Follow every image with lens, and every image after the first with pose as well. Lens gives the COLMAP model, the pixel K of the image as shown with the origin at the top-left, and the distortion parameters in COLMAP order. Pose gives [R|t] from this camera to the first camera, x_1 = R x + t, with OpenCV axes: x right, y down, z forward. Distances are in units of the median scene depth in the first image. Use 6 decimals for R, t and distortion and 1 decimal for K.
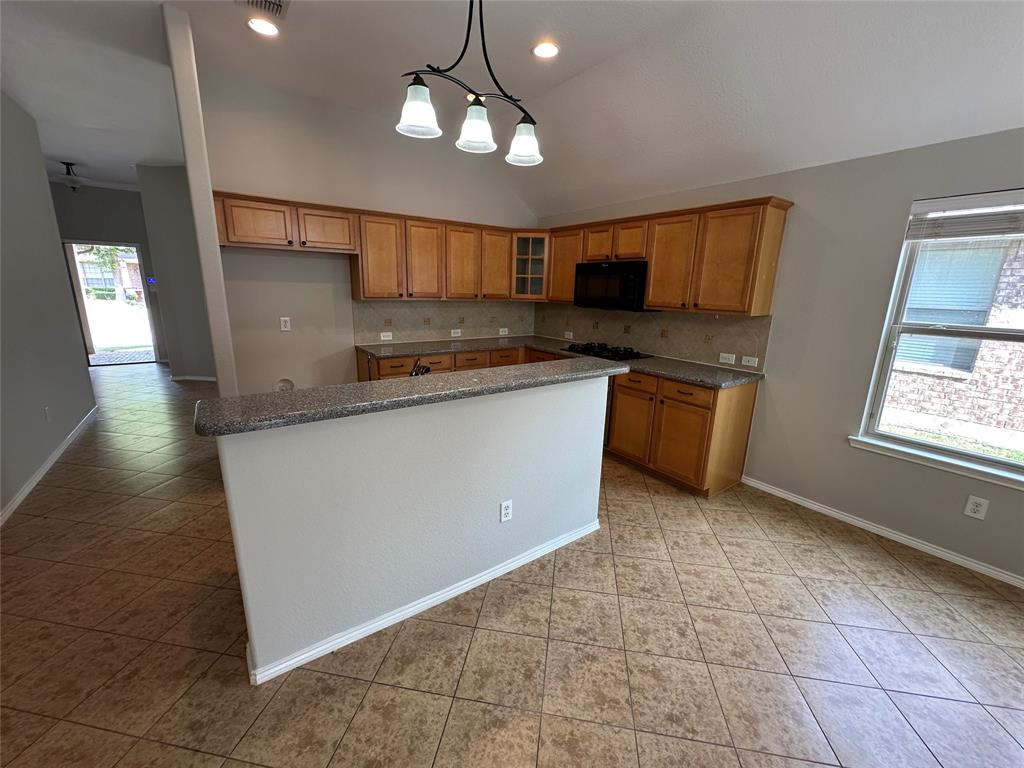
lens RADIAL K [[409.2, 0, 512.0], [0, 409.2, 384.0], [0, 0, 1]] dist [0.000811, 0.000082]
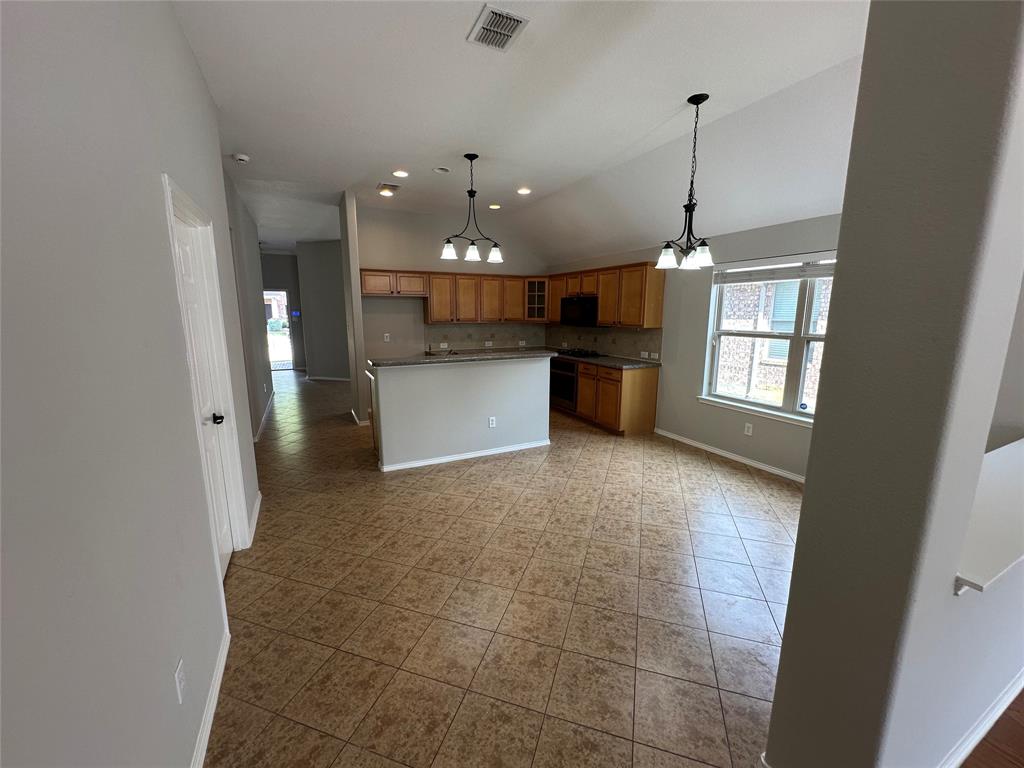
lens RADIAL K [[409.2, 0, 512.0], [0, 409.2, 384.0], [0, 0, 1]] dist [0.000811, 0.000082]
pose [[0.987355, 0.005602, -0.158424, 0.231252], [-0.014673, 0.998315, -0.056146, 0.130904], [0.157843, 0.057760, 0.985773, -0.579161]]
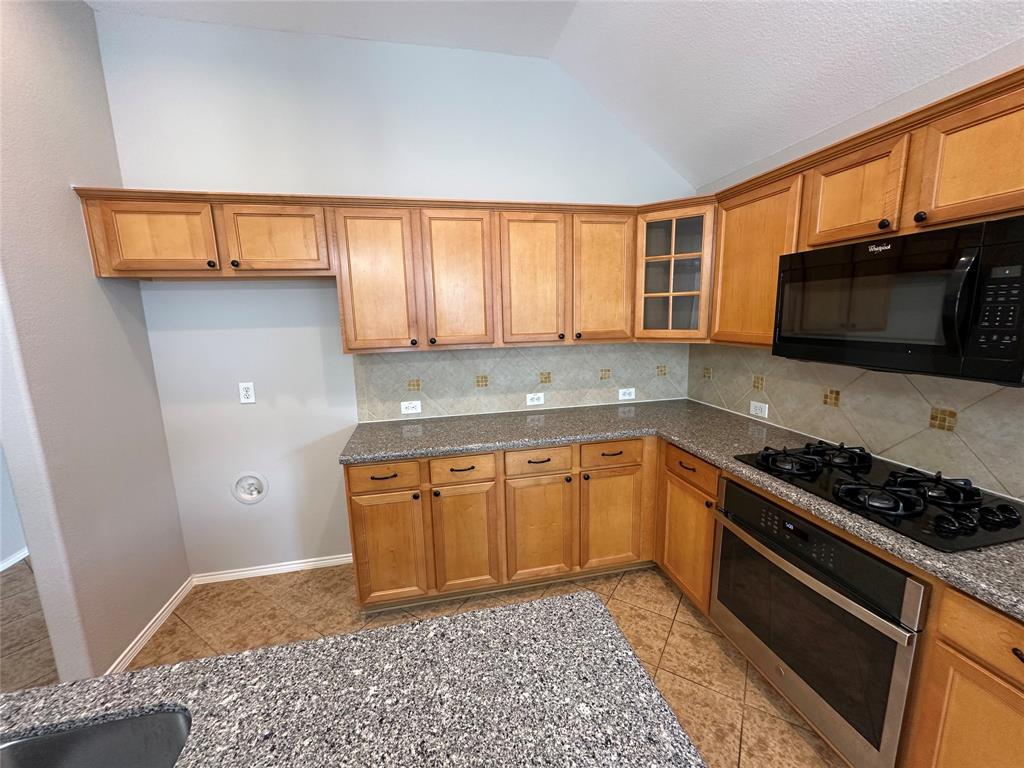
lens RADIAL K [[409.2, 0, 512.0], [0, 409.2, 384.0], [0, 0, 1]] dist [0.000811, 0.000082]
pose [[0.916333, 0.019873, -0.399924, 0.079431], [-0.044806, 0.997584, -0.053090, -0.137202], [0.397903, 0.066567, 0.915009, 0.545175]]
